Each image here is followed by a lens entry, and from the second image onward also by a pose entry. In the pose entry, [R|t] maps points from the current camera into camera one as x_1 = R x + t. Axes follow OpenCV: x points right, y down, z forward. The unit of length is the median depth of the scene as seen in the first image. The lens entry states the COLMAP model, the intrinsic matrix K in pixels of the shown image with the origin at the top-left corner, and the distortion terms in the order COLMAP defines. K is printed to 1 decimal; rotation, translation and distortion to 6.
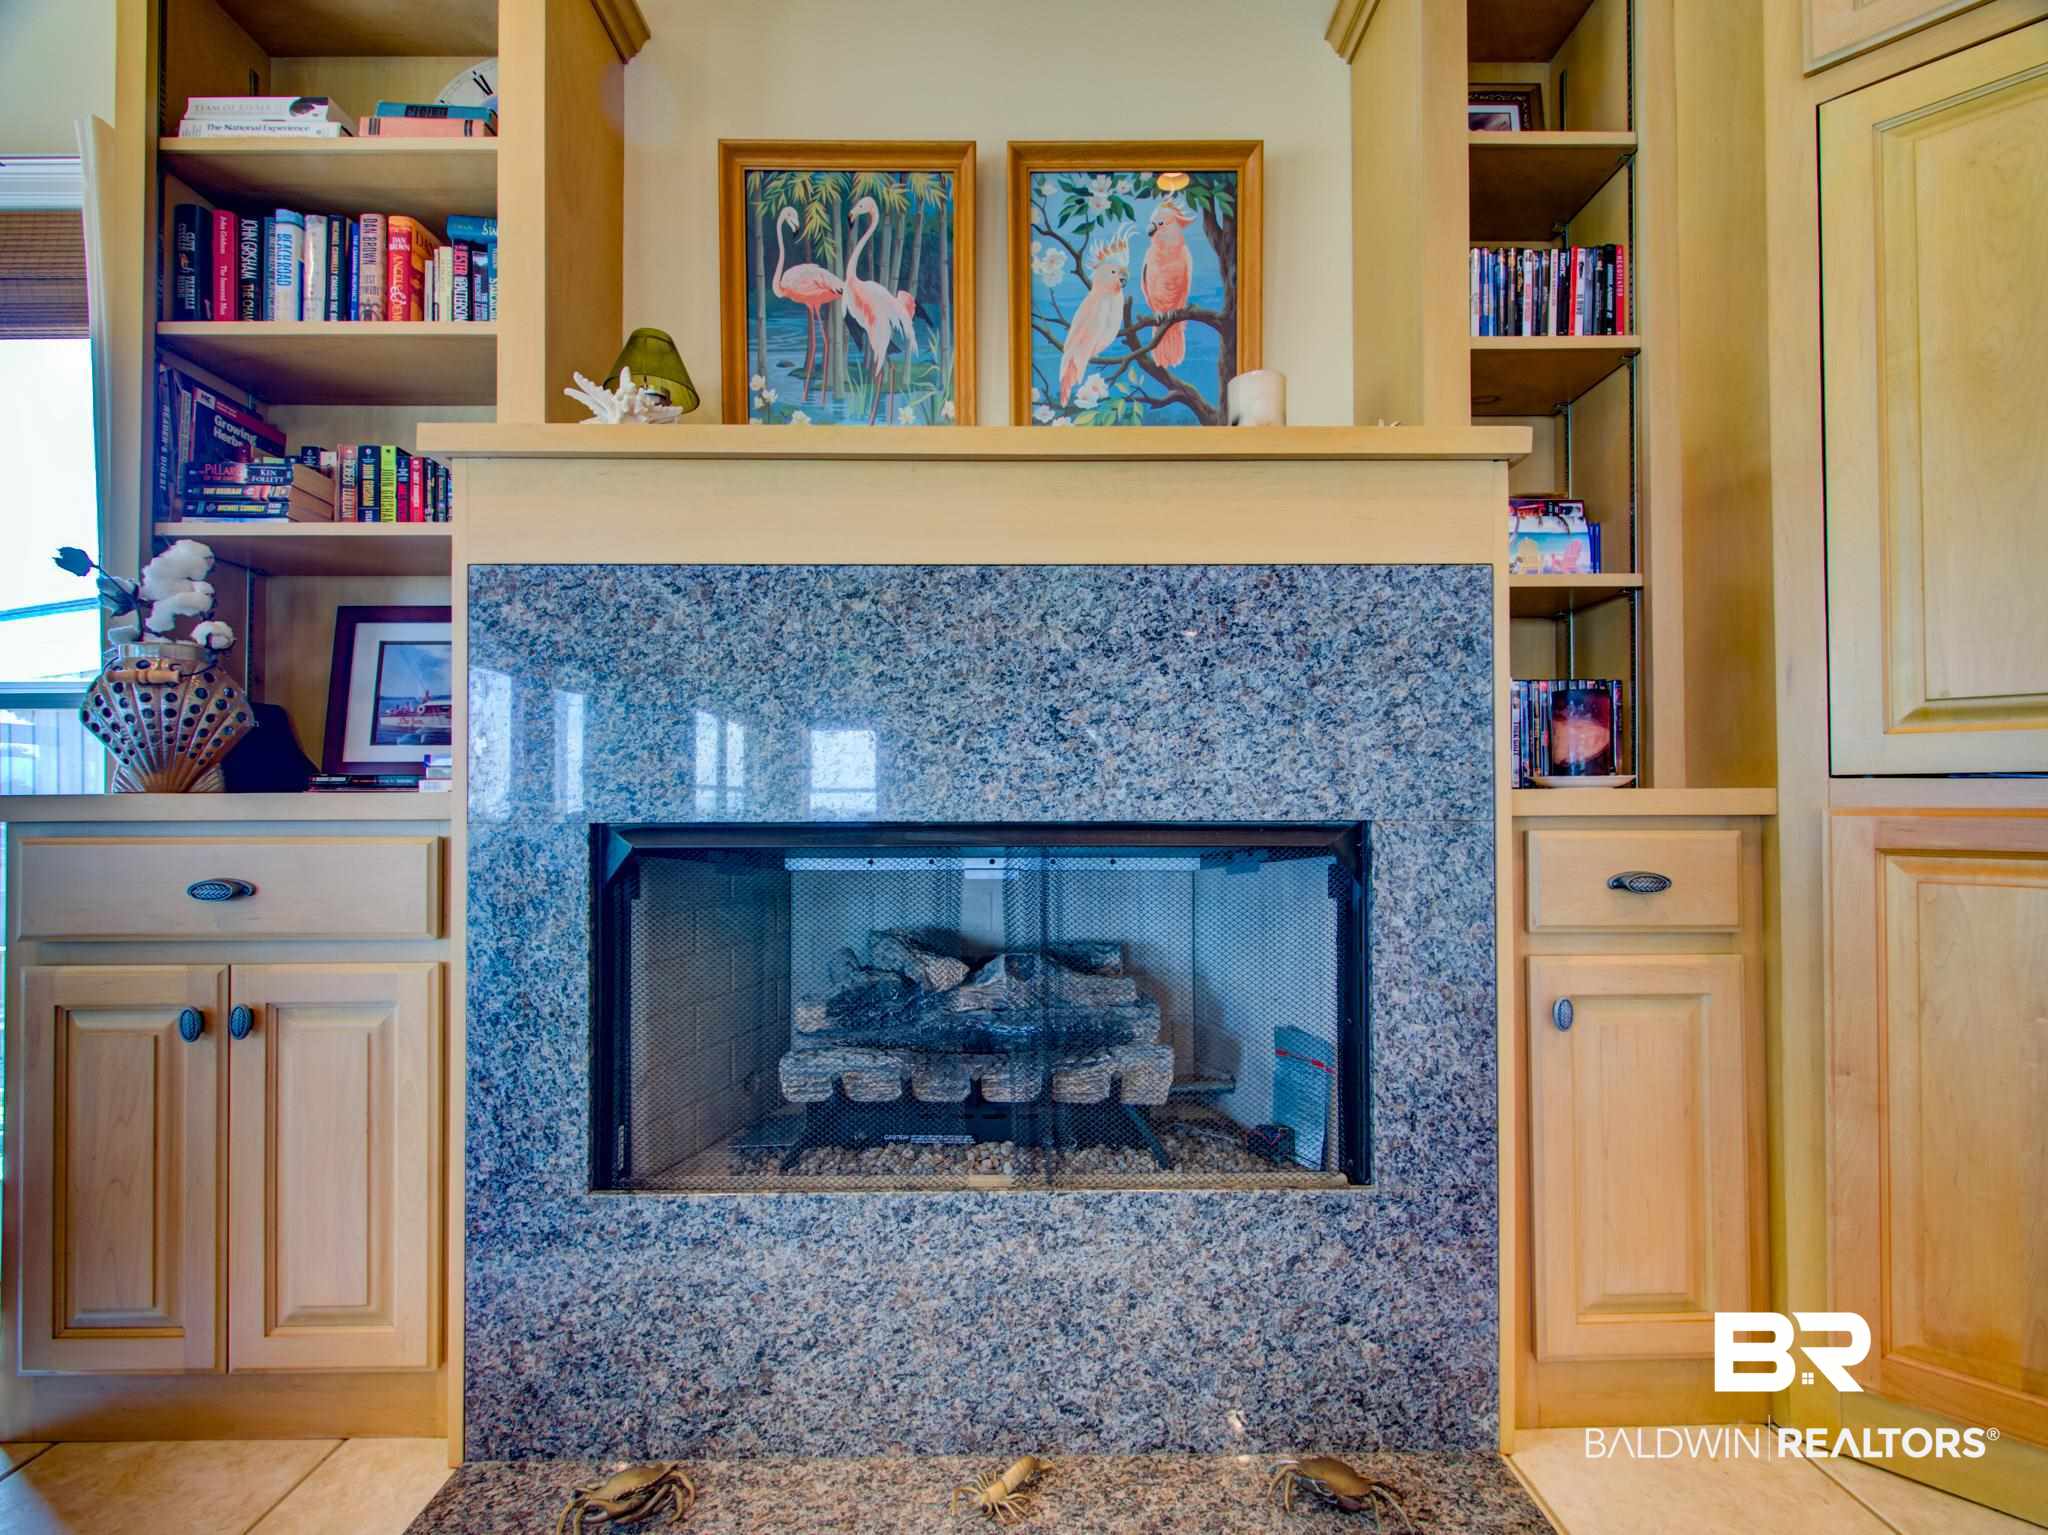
lens RADIAL K [[941.0, 0, 1006.3], [0, 941.0, 781.7], [0, 0, 1]] dist [0.010636, -0.005910]
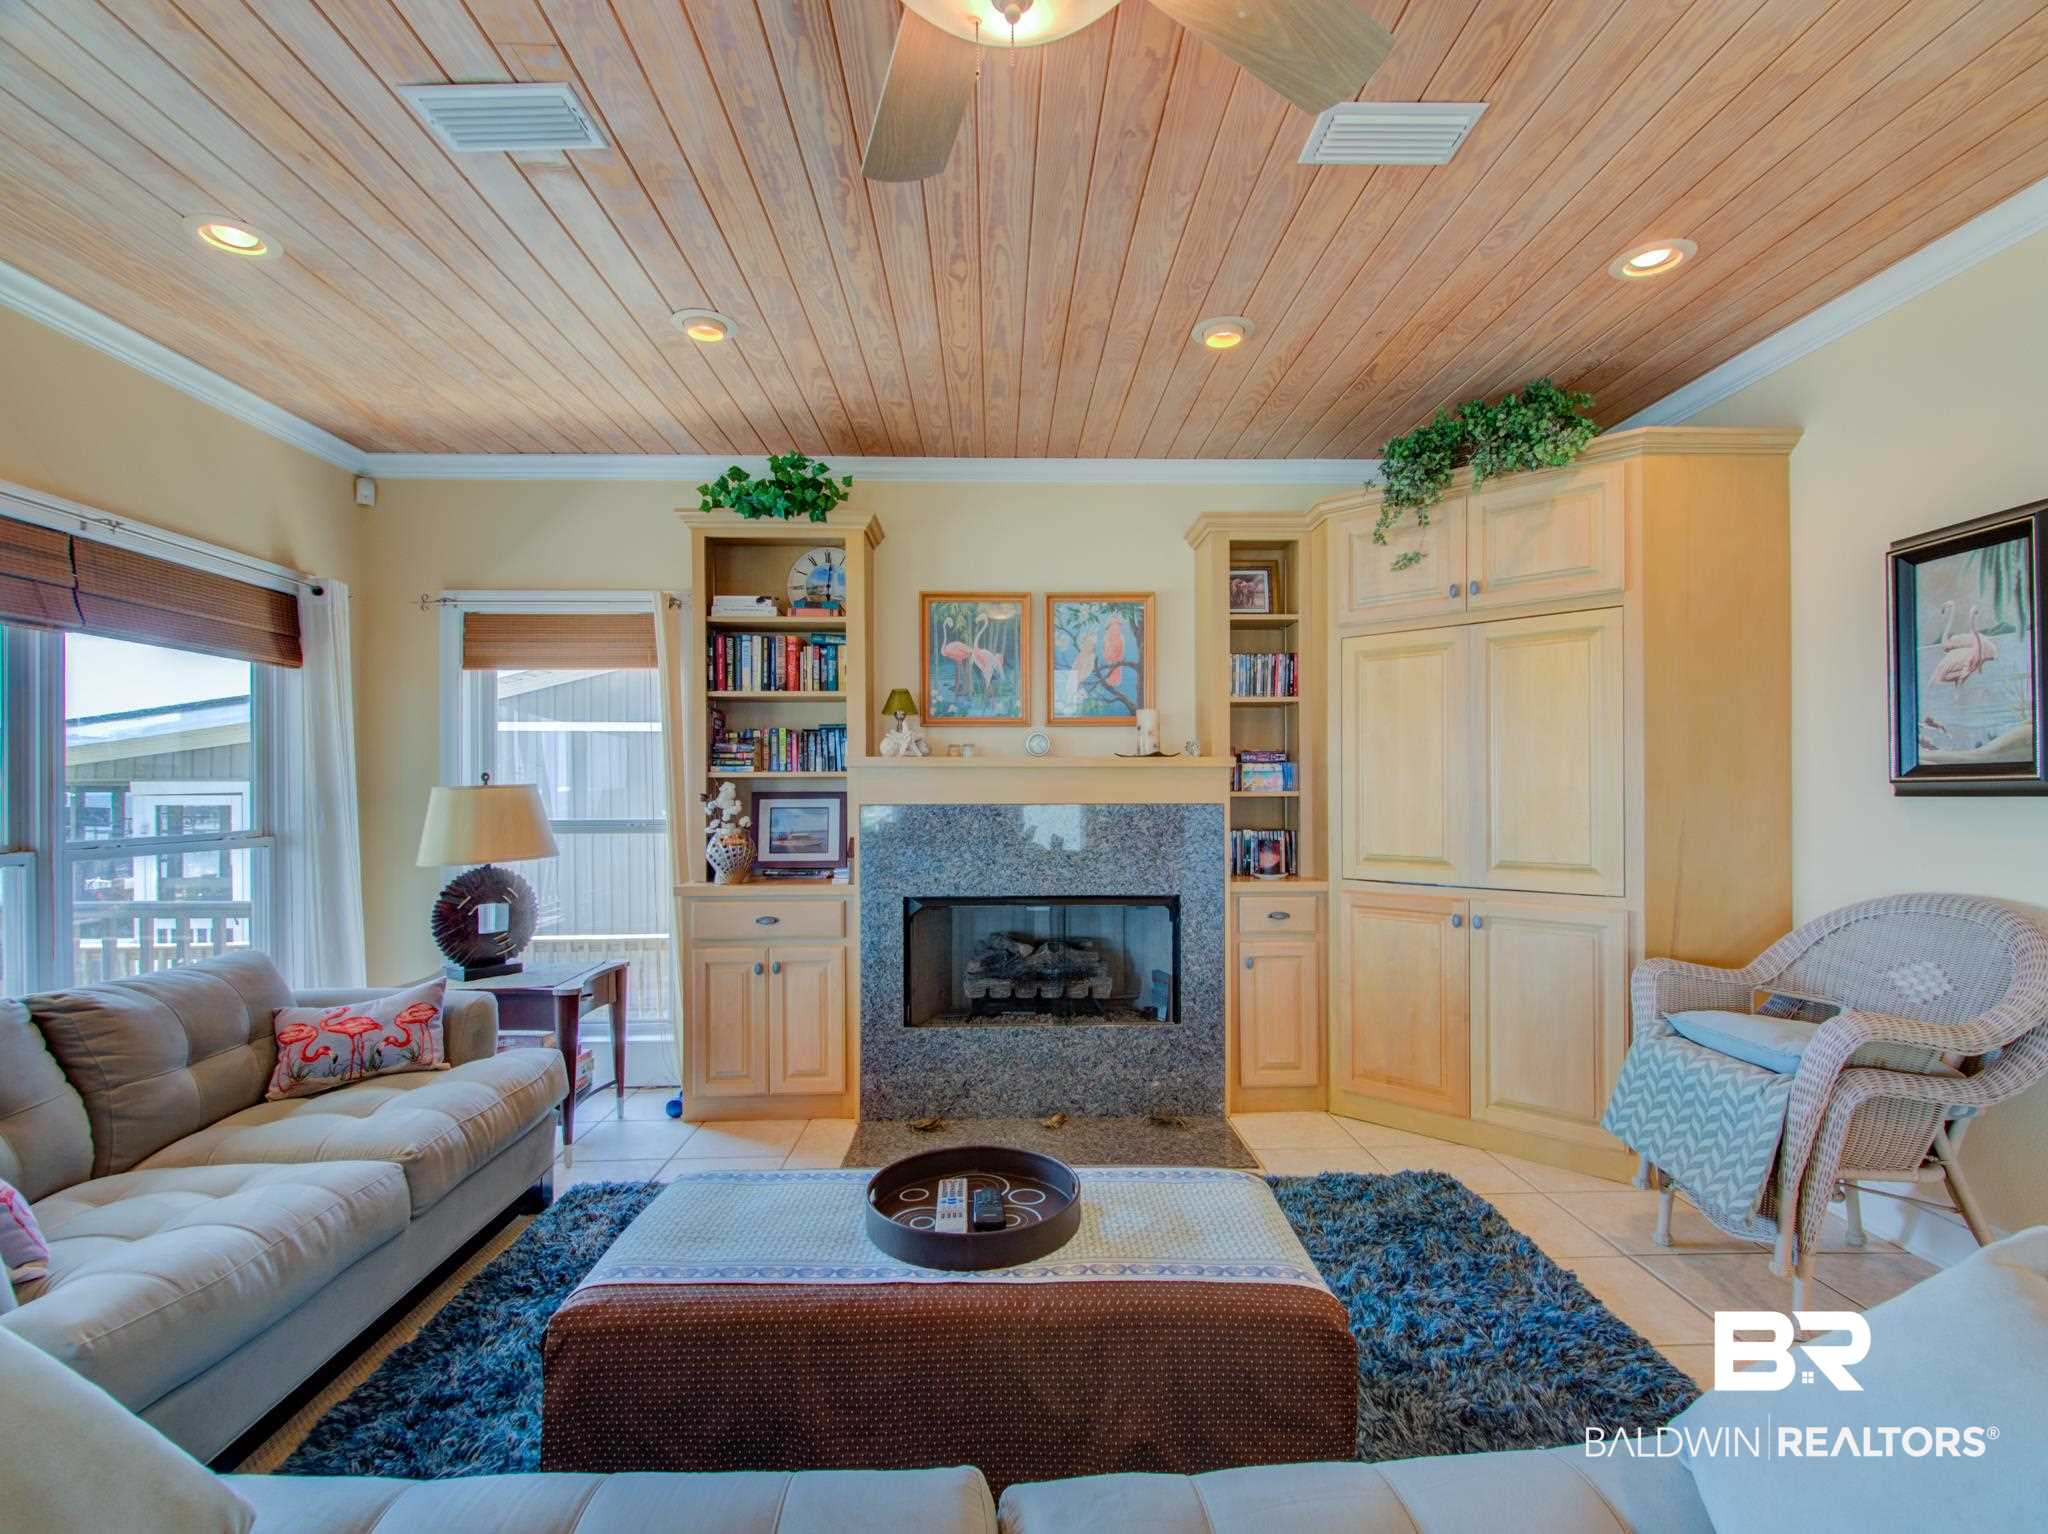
lens RADIAL K [[941.0, 0, 1011.5], [0, 941.0, 791.8], [0, 0, 1]] dist [0.010636, -0.005910]
pose [[0.999573, -0.000251, 0.029233, -0.185634], [-0.000399, 0.999753, 0.022233, -0.303990], [-0.029232, -0.022235, 0.999325, -1.656348]]
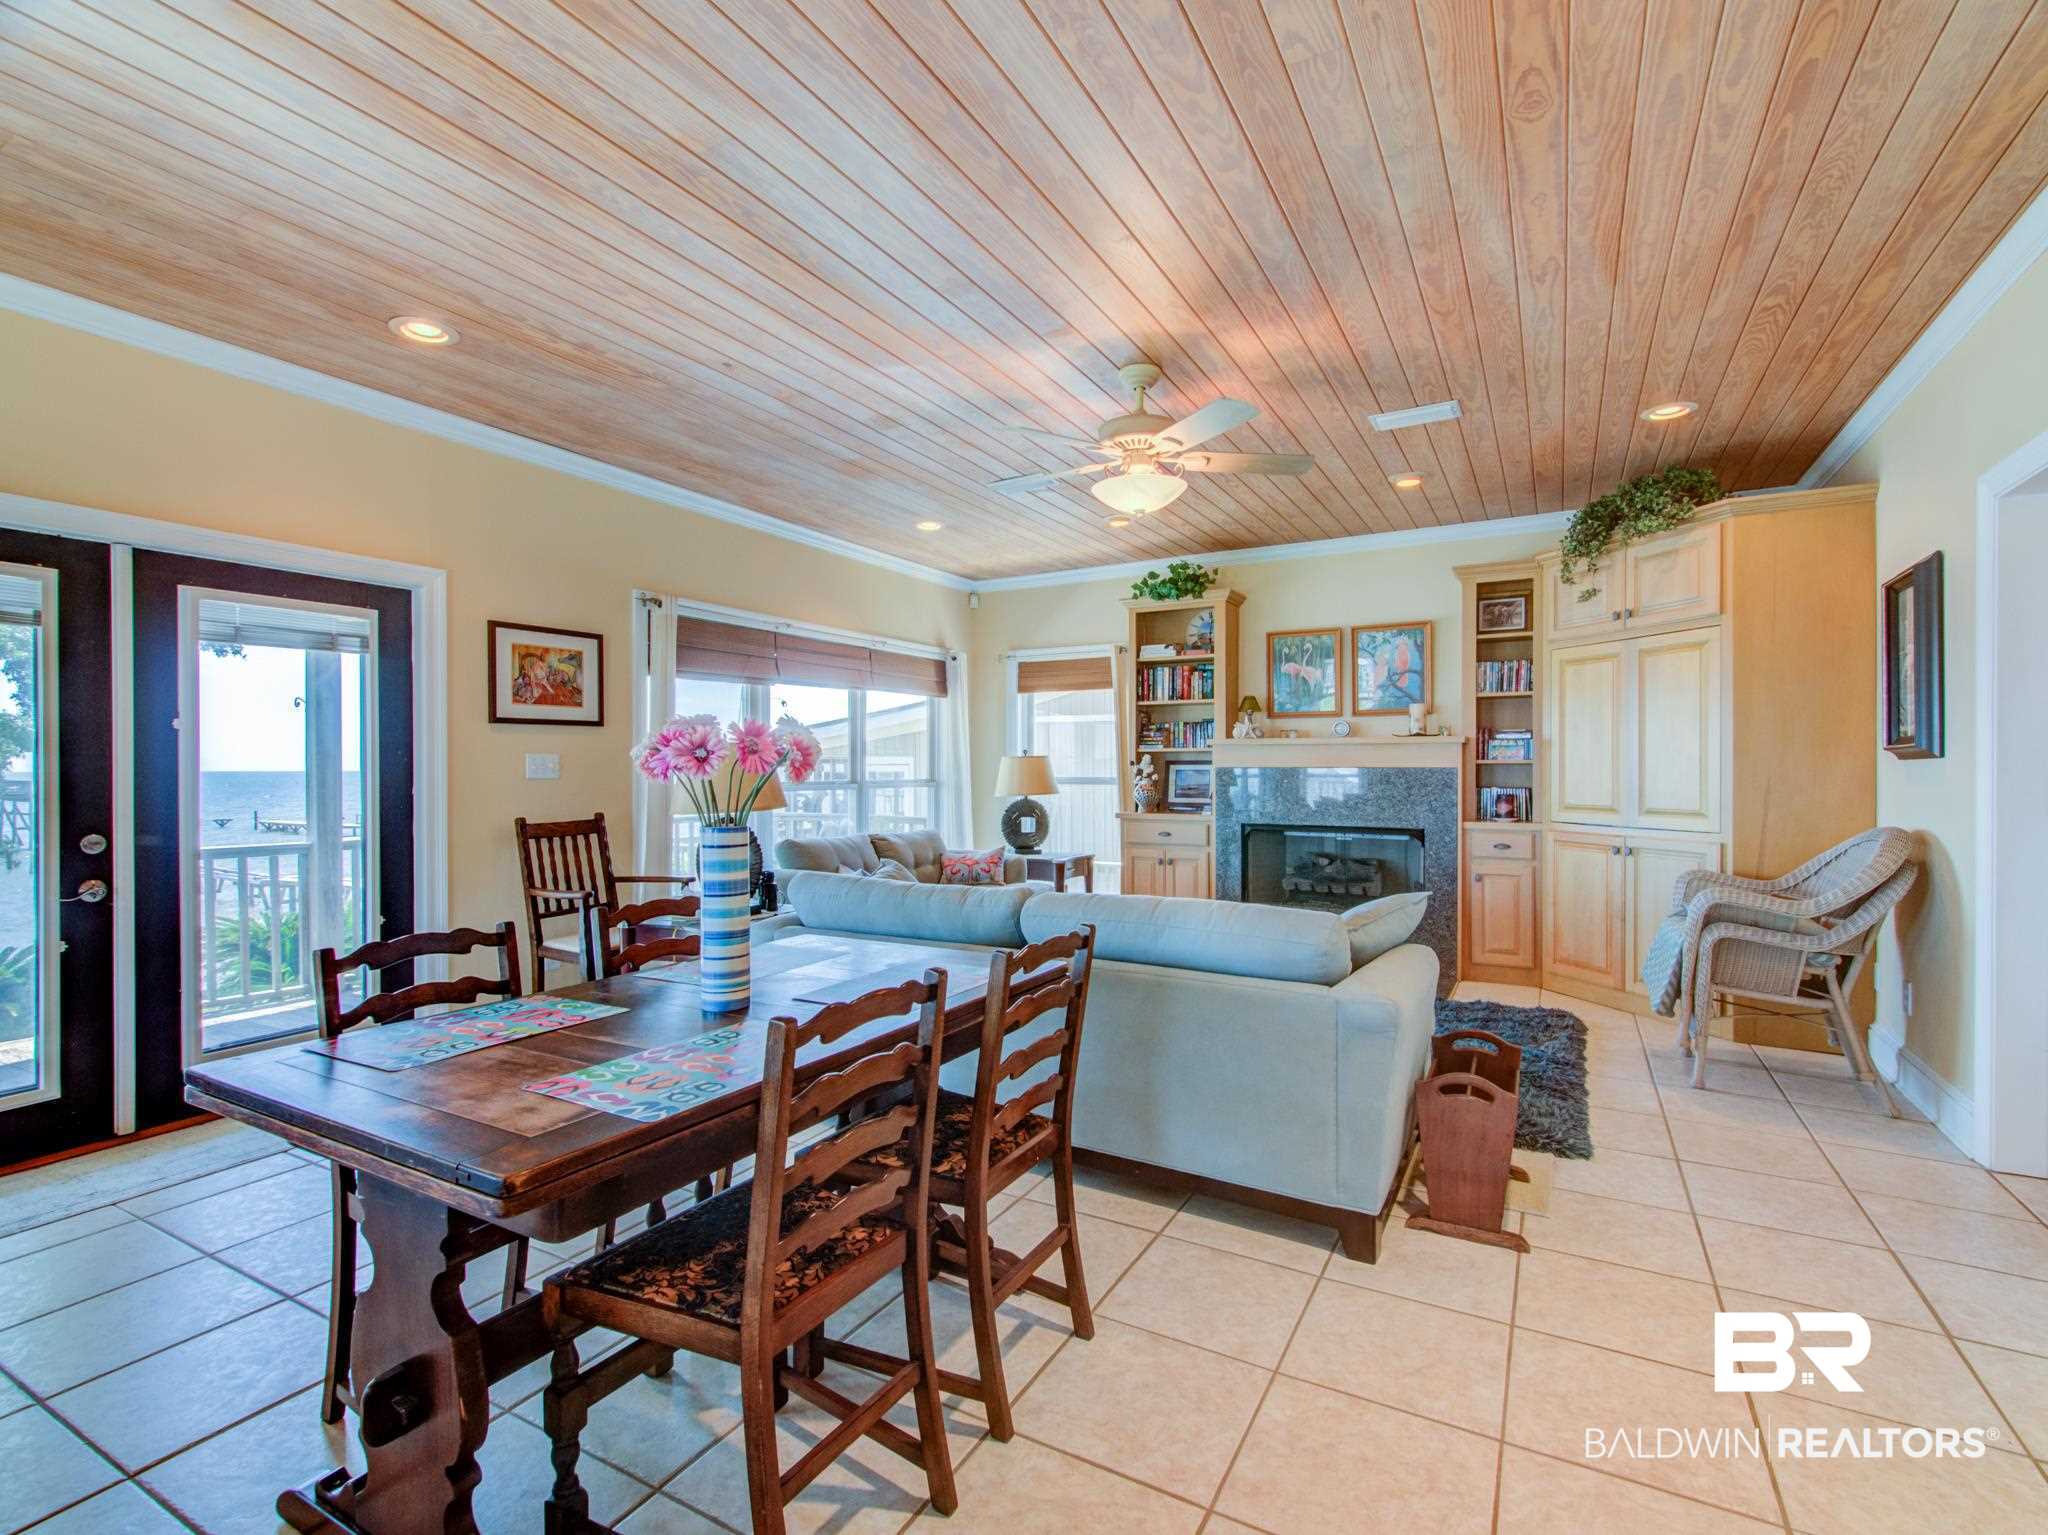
lens RADIAL K [[941.0, 0, 1021.8], [0, 941.0, 773.6], [0, 0, 1]] dist [0.010636, -0.005910]
pose [[0.870918, 0.007038, -0.491378, 0.822585], [0.005862, 0.999678, 0.024707, -0.295012], [0.491394, -0.024398, 0.870596, -3.276514]]
